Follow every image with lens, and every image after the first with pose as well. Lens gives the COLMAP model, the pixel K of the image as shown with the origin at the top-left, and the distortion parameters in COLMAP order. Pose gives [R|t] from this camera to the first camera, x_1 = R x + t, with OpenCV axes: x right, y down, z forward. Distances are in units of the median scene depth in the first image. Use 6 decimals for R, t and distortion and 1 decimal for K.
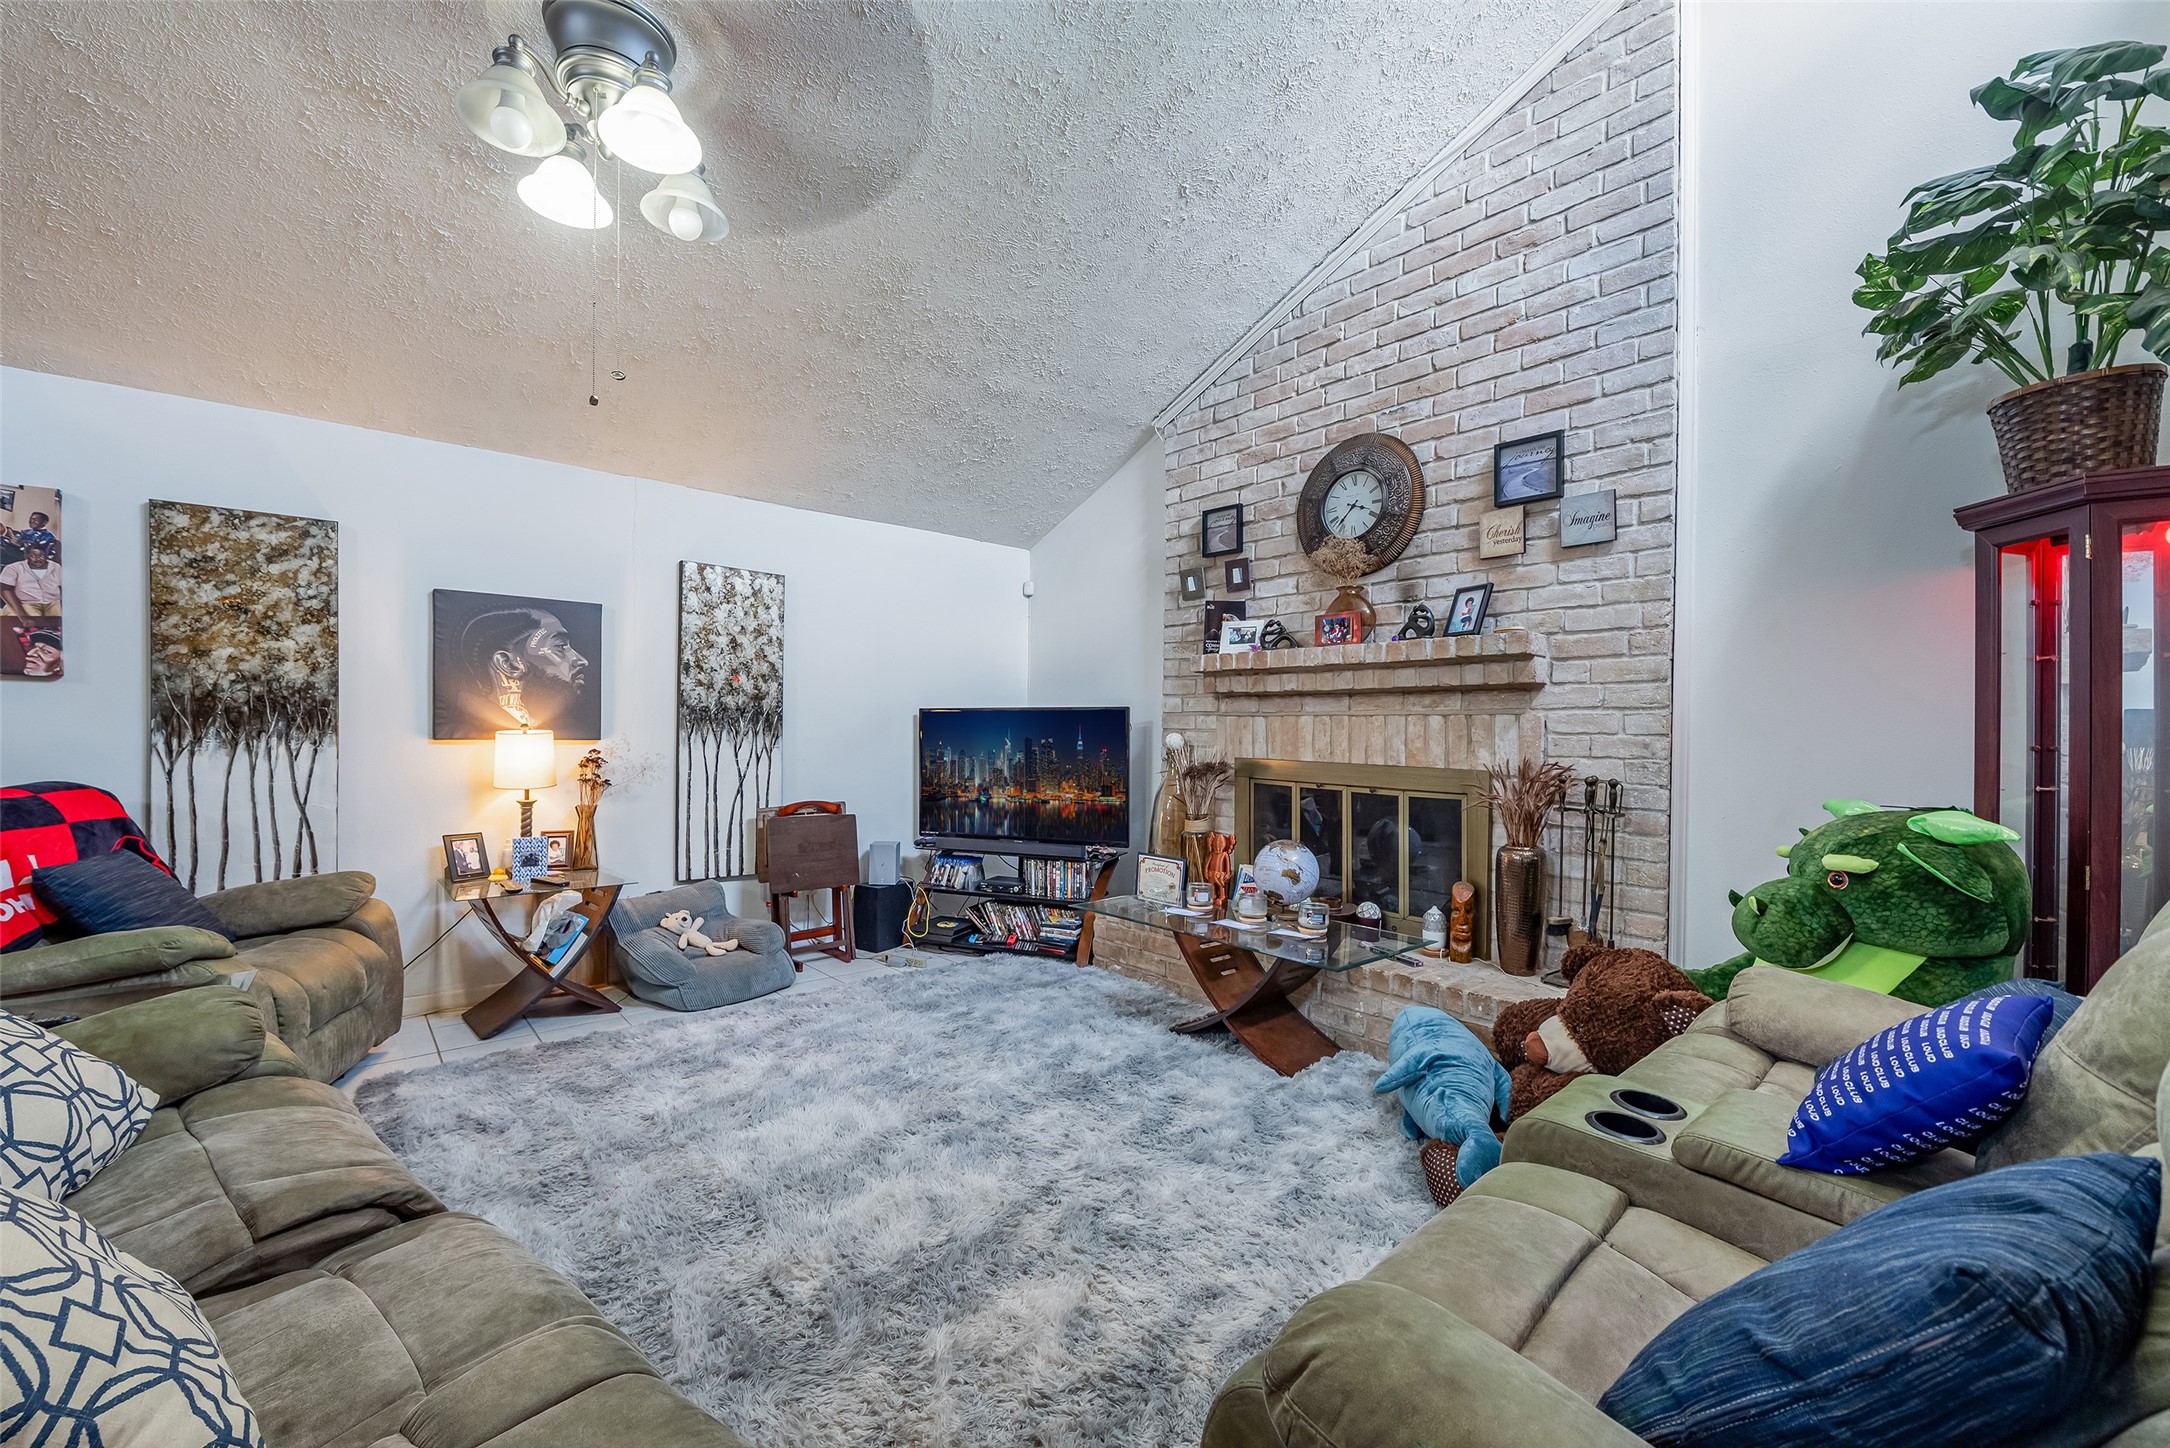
lens RADIAL K [[853.8, 0, 1063.0], [0, 853.8, 729.1], [0, 0, 1]] dist [-0.007027, -0.000589]
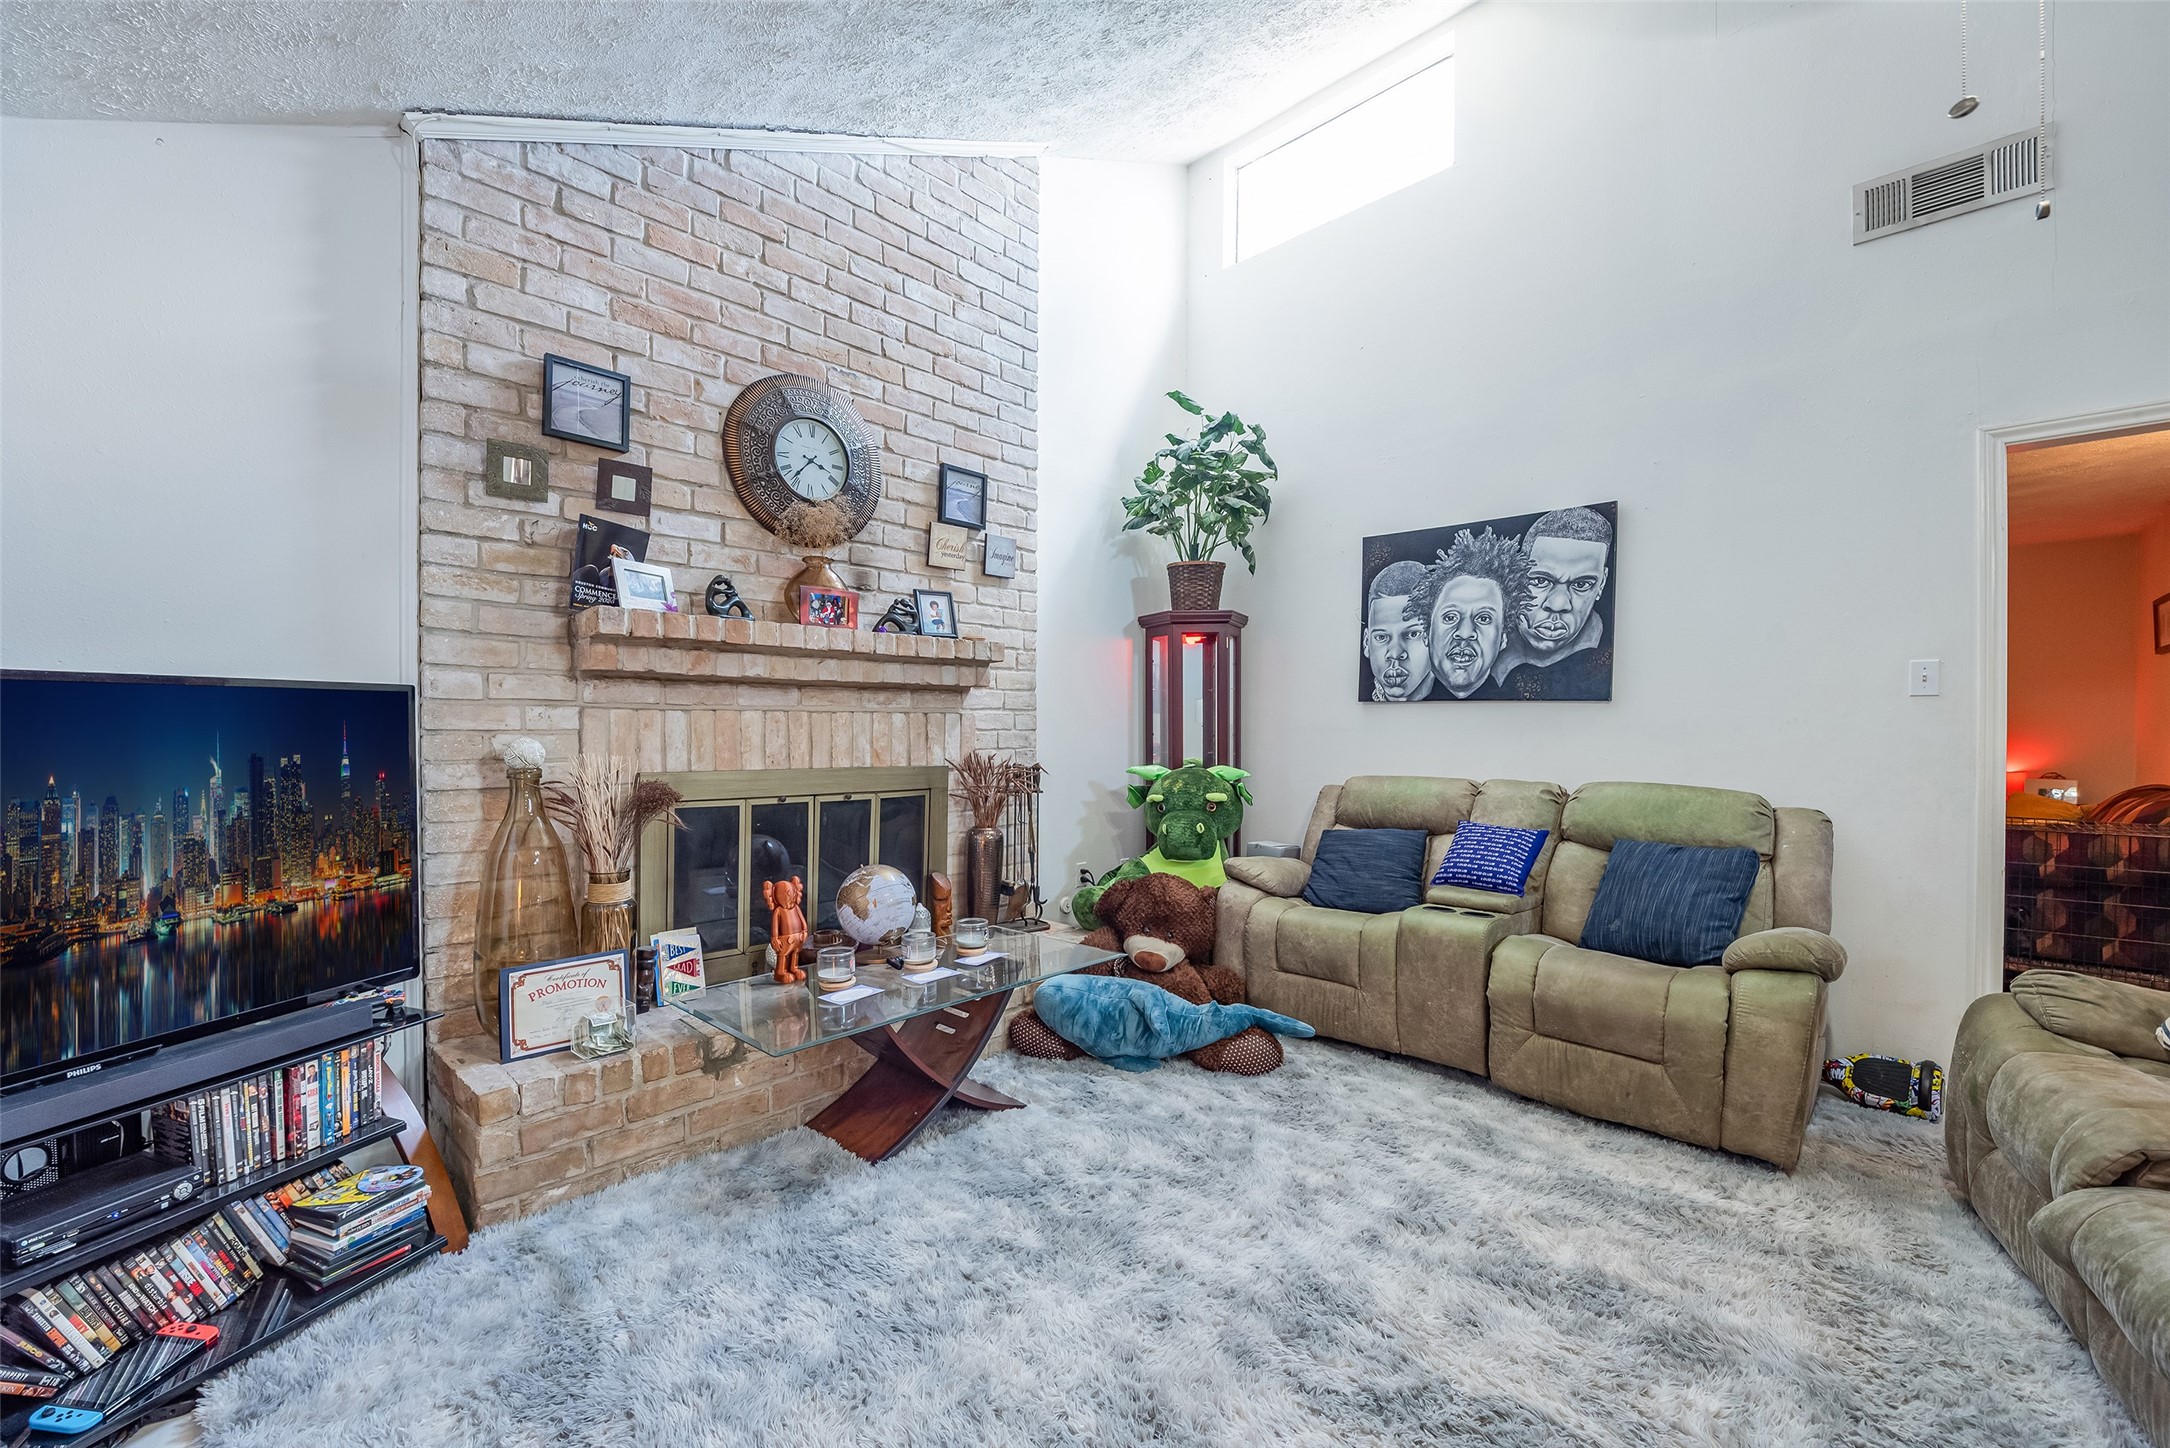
lens RADIAL K [[878.6, 0, 1073.3], [0, 878.6, 733.3], [0, 0, 1]] dist [0.003123, -0.000110]
pose [[-0.080822, -0.015786, 0.996604, -0.544305], [0.001519, 0.999871, 0.015961, -0.007773], [-0.996727, 0.002803, -0.080787, 0.813721]]
